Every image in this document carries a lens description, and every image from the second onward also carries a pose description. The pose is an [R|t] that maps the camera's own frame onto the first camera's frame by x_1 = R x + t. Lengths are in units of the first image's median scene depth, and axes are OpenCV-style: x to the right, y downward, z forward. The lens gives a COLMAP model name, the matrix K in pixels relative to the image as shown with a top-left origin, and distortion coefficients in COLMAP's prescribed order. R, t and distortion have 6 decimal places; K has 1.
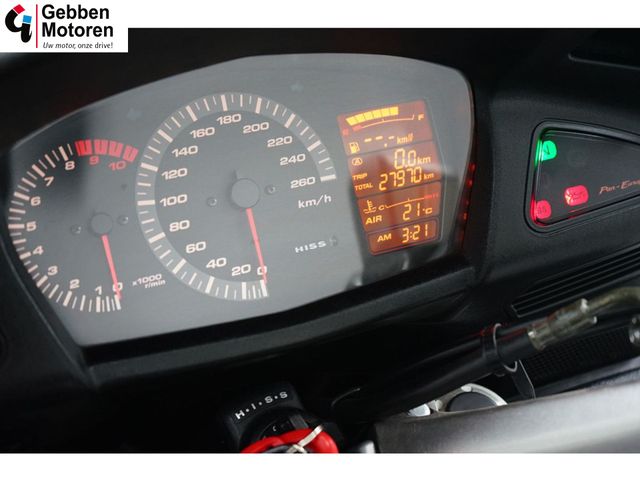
lens RADIAL K [[947.2, 0, 322.4], [0, 947.2, 238.6], [0, 0, 1]] dist [0.020119, 0.000000]
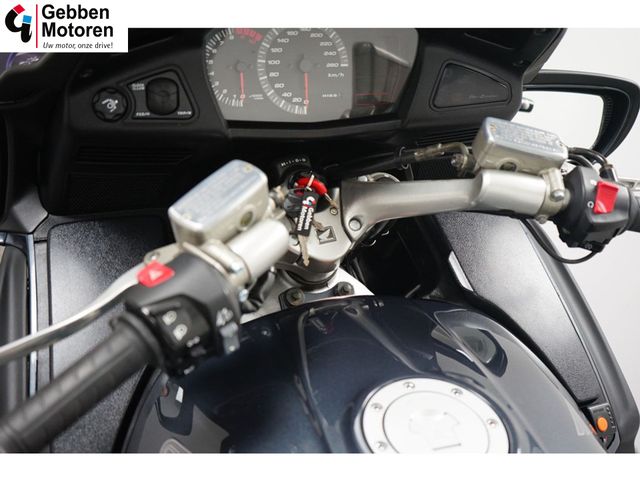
lens RADIAL K [[780.6, 0, 319.7], [0, 780.6, 236.6], [0, 0, 1]] dist [-0.037535, 0.000000]
pose [[0.978738, 0.199108, 0.049270, -0.060711], [-0.205050, 0.955734, 0.211012, -0.056334], [-0.005075, -0.216629, 0.976241, -0.836825]]
